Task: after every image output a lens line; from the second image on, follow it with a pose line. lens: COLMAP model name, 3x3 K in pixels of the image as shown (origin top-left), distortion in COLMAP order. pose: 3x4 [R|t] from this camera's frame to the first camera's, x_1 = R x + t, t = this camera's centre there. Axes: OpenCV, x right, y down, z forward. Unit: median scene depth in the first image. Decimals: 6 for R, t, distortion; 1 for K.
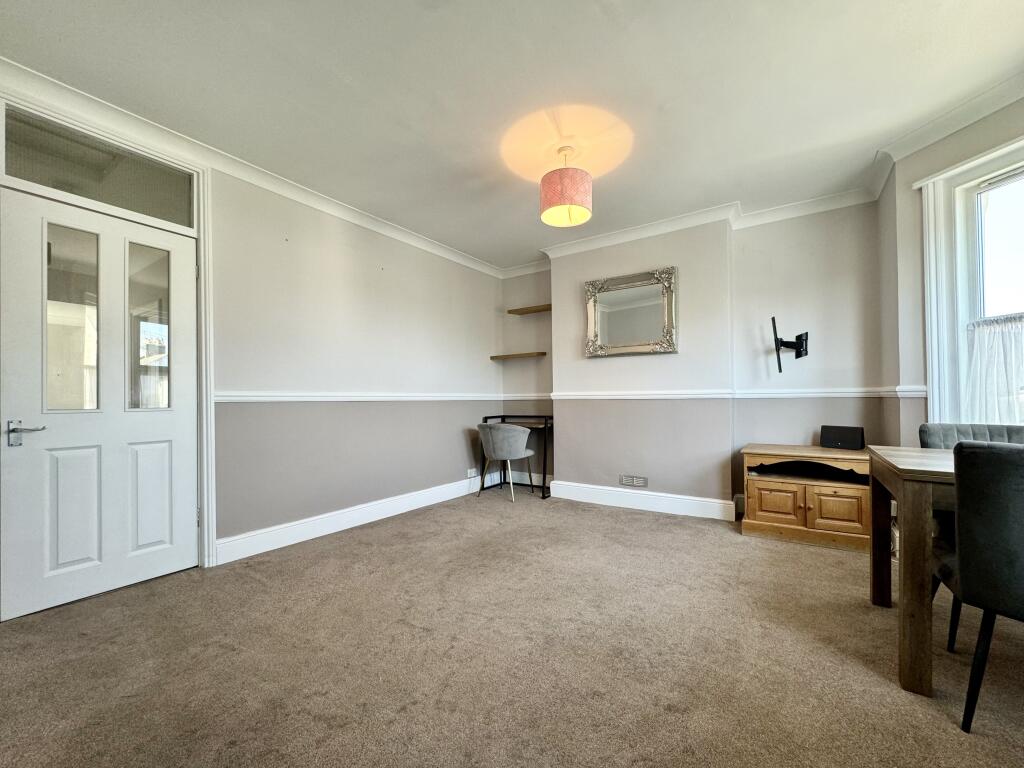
lens RADIAL K [[407.2, 0, 505.6], [0, 407.2, 398.2], [0, 0, 1]] dist [-0.002543, 0.000102]
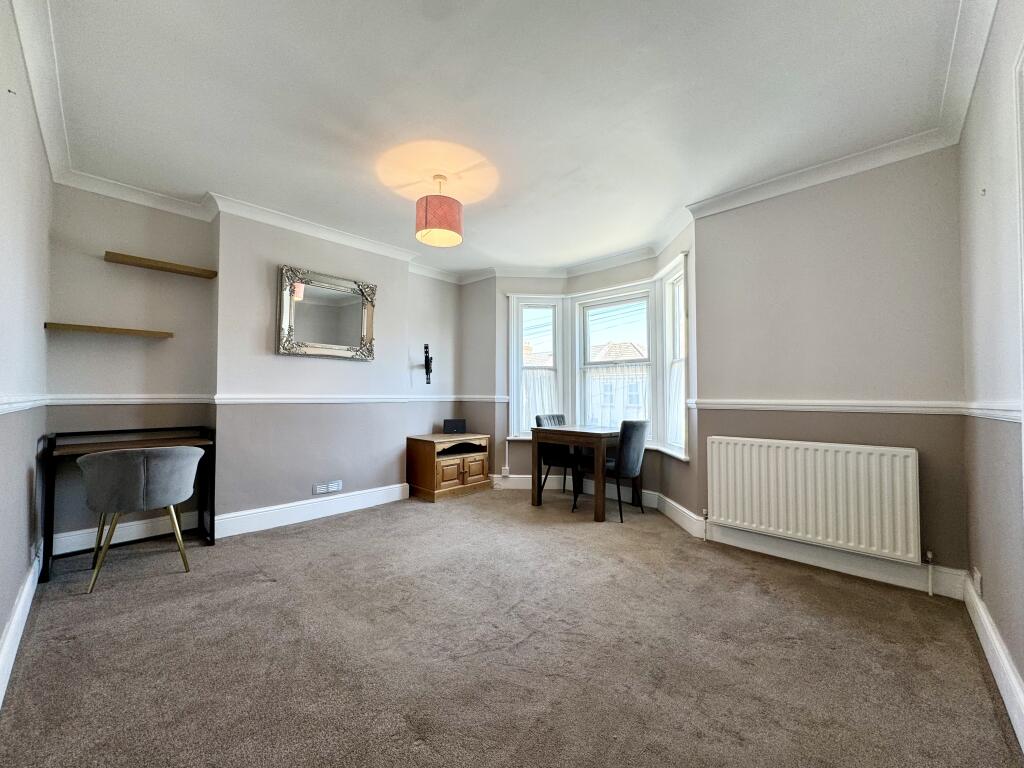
lens RADIAL K [[407.2, 0, 510.7], [0, 407.2, 386.3], [0, 0, 1]] dist [-0.002543, 0.000102]
pose [[0.163376, 0.030508, 0.986092, -0.749113], [-0.010775, 0.999517, -0.029138, -0.017849], [-0.986505, -0.005864, 0.163626, 0.535749]]
